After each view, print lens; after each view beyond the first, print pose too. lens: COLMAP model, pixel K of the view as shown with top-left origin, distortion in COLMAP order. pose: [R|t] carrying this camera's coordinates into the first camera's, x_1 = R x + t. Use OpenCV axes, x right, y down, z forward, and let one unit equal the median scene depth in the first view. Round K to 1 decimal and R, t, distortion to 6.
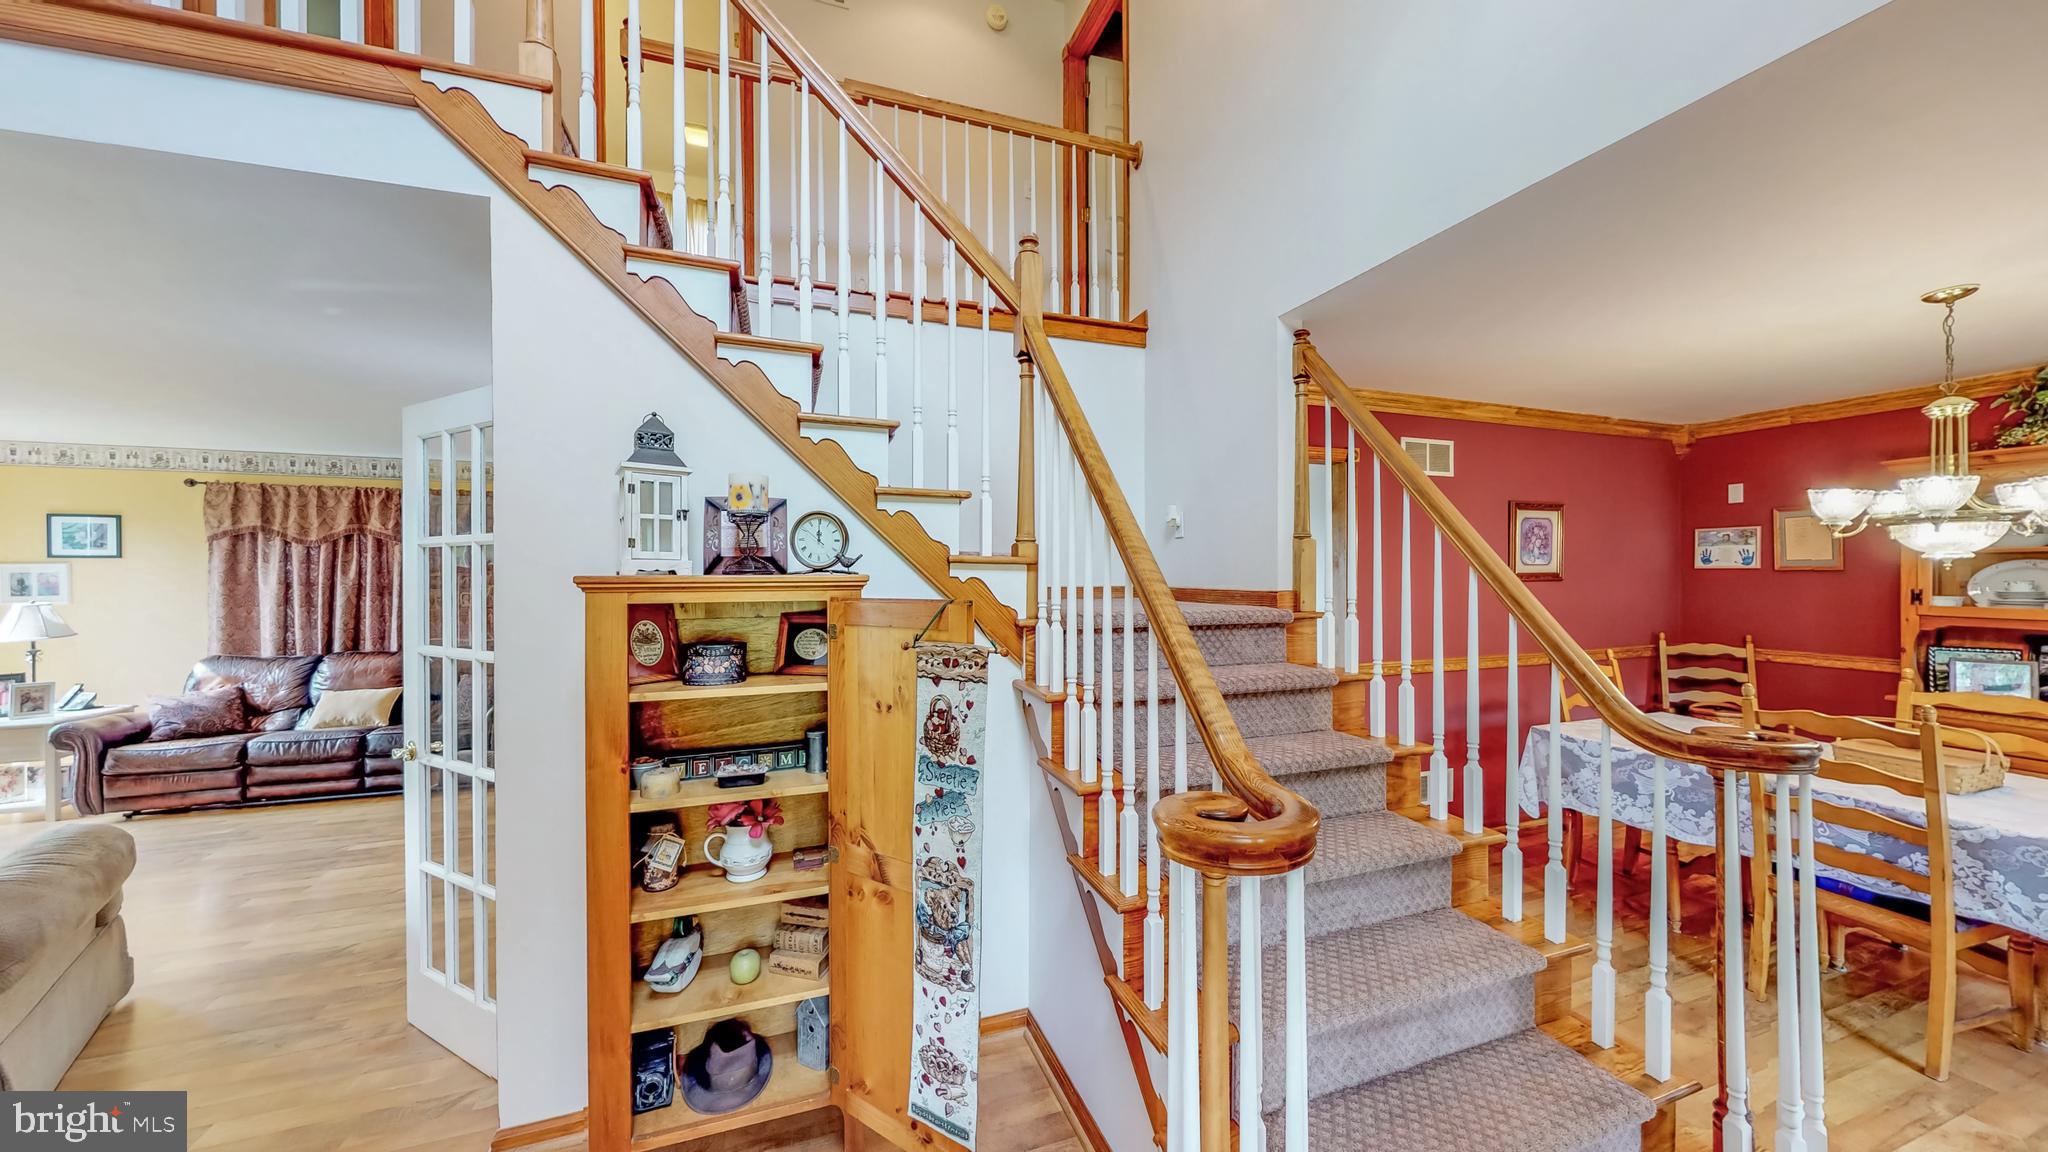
lens RADIAL K [[702.8, 0, 1022.4], [0, 702.8, 566.6], [0, 0, 1]] dist [0.002082, -0.000176]
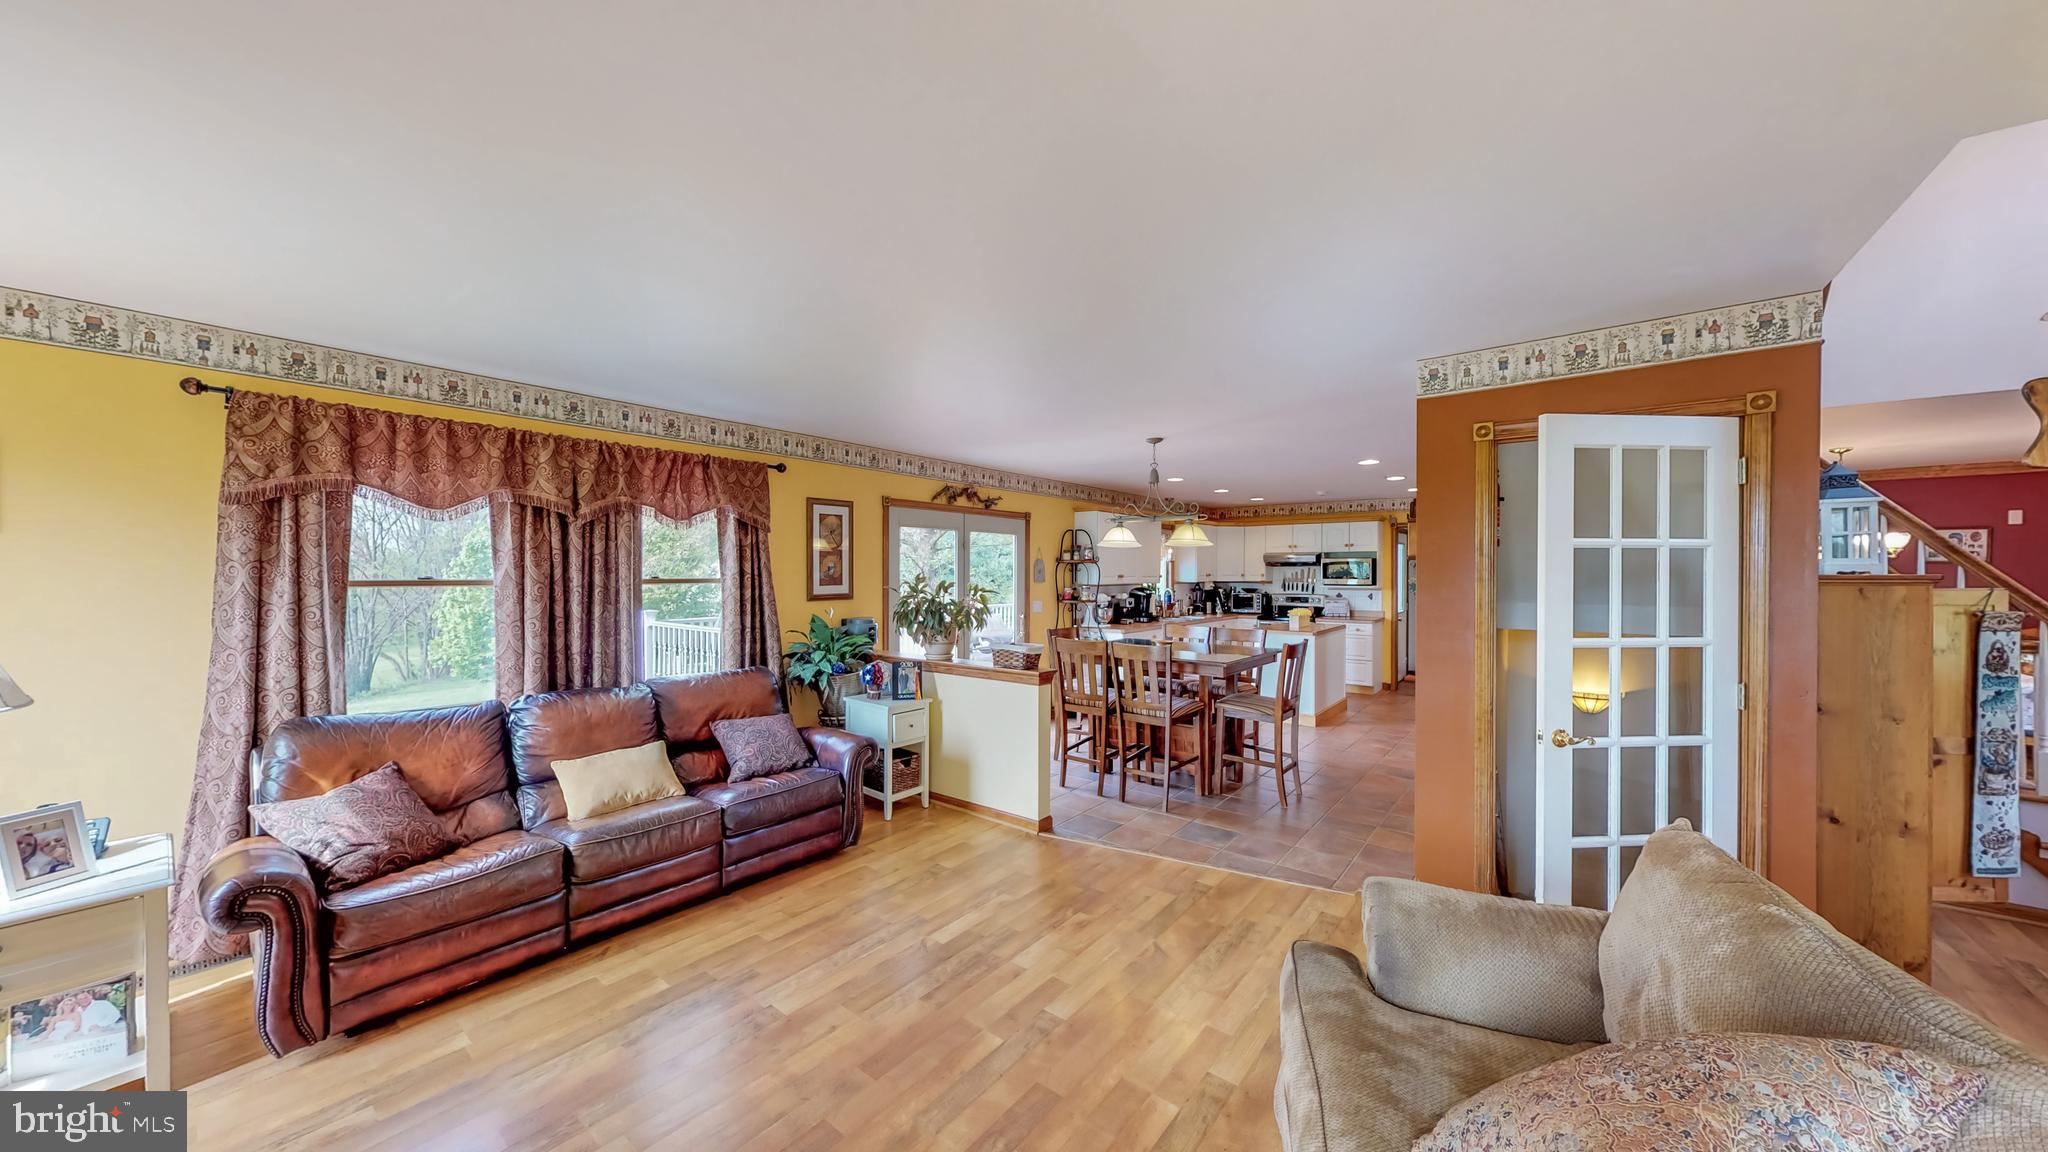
lens RADIAL K [[702.8, 0, 1022.9], [0, 702.8, 577.4], [0, 0, 1]] dist [0.002082, -0.000176]
pose [[0.837613, 0.002948, 0.546257, -1.108167], [-0.009210, 0.999920, 0.008725, 0.009719], [-0.546187, -0.012340, 0.837572, 0.290494]]
